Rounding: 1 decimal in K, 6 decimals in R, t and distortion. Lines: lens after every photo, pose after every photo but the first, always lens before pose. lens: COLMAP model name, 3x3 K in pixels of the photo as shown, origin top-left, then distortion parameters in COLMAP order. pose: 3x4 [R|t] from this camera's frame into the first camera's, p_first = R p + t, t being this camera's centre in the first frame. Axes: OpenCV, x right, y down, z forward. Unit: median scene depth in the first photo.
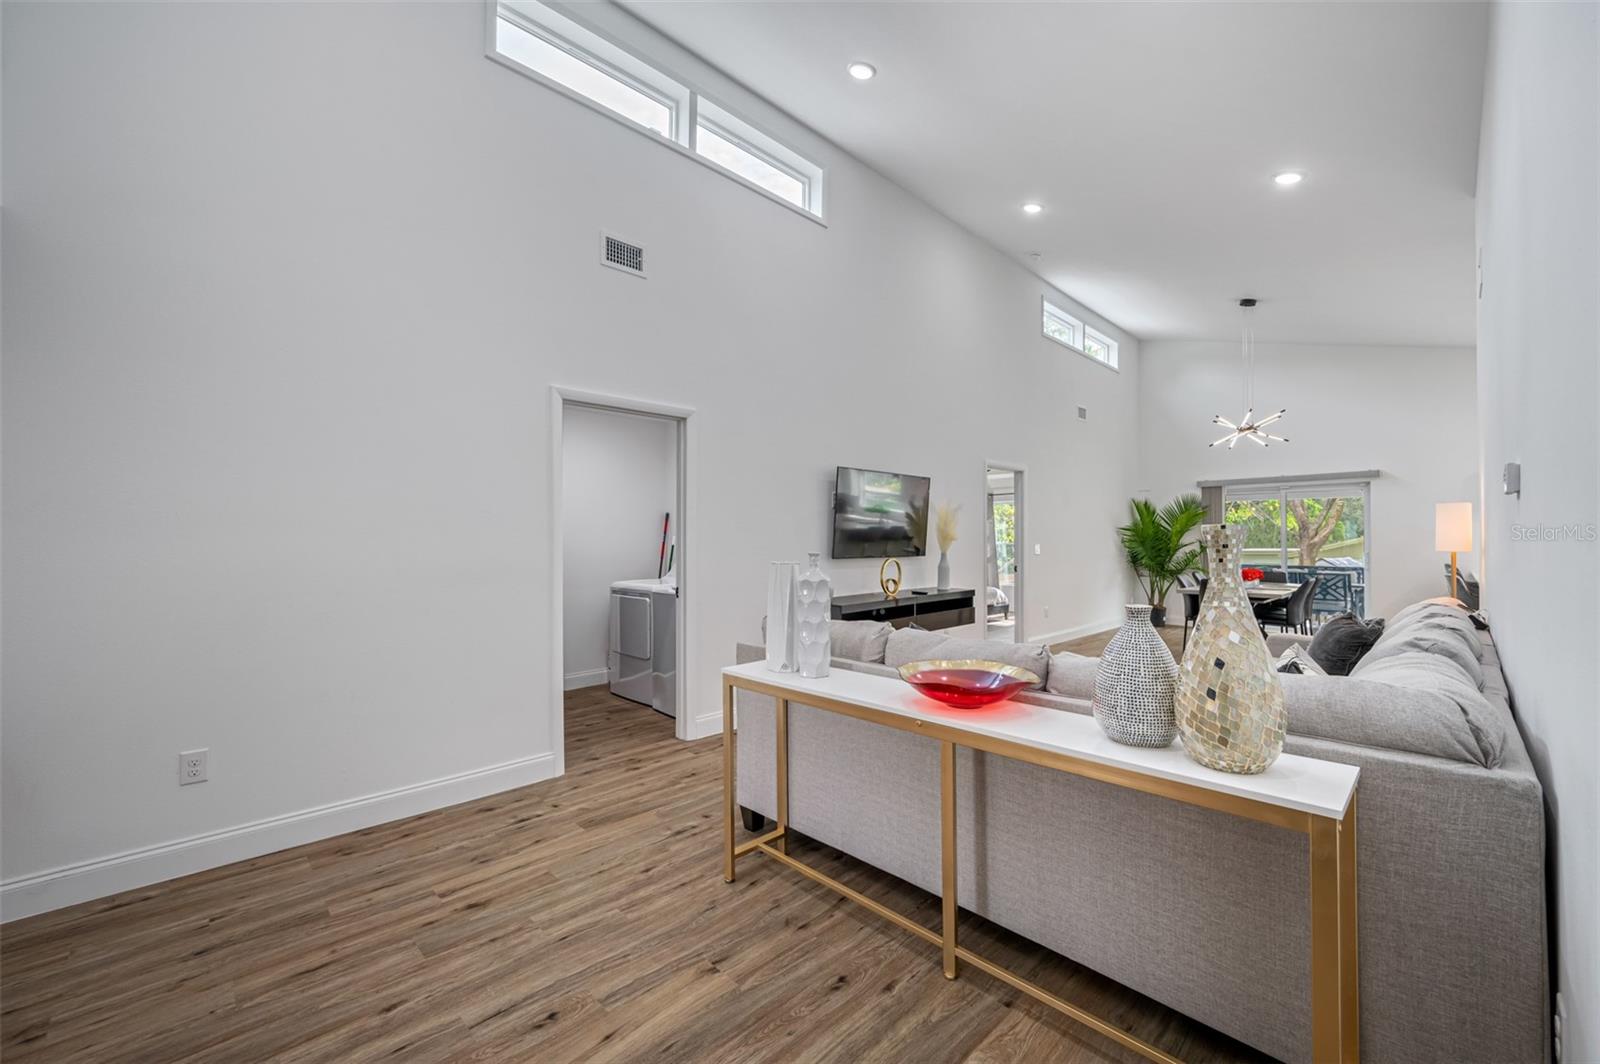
lens RADIAL K [[638.1, 0, 800.0], [0, 638.1, 532.0], [0, 0, 1]] dist [0.002751, 0.000057]
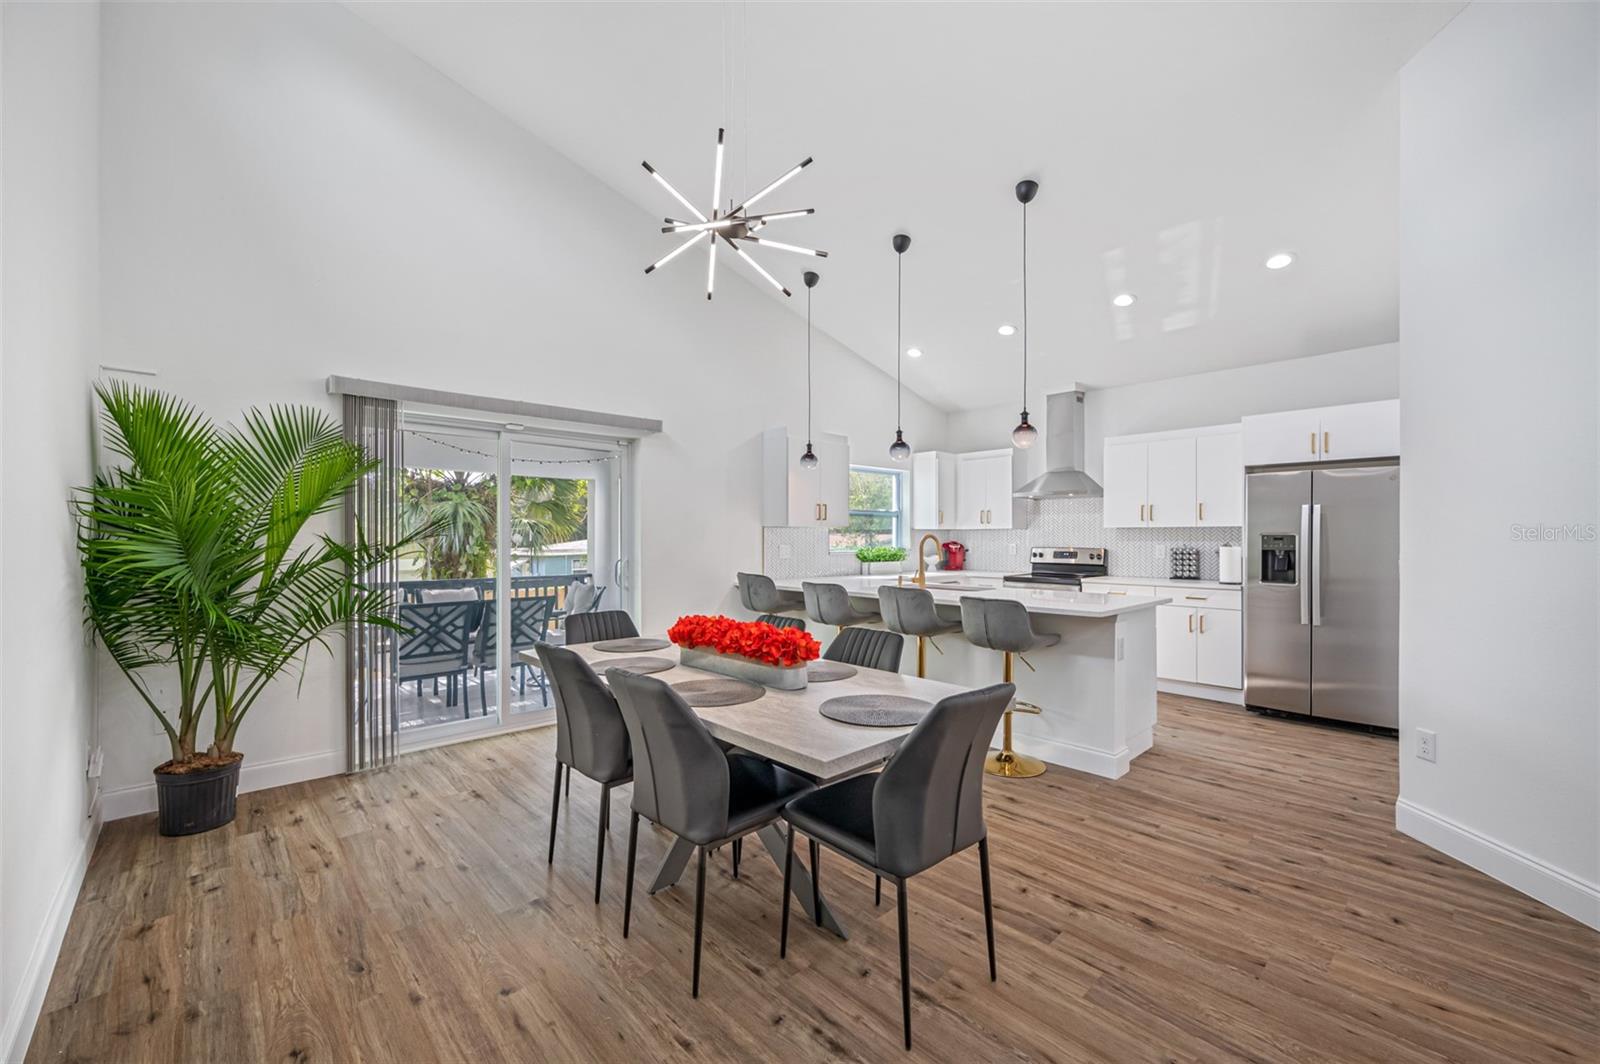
lens RADIAL K [[633.7, 0, 800.0], [0, 633.7, 536.9], [0, 0, 1]] dist [0.000146, -0.000005]
pose [[0.022518, 0.009385, 0.999702, 0.809160], [-0.015594, 0.999838, -0.009035, 0.034656], [-0.999625, -0.015386, 0.022661, 2.166453]]
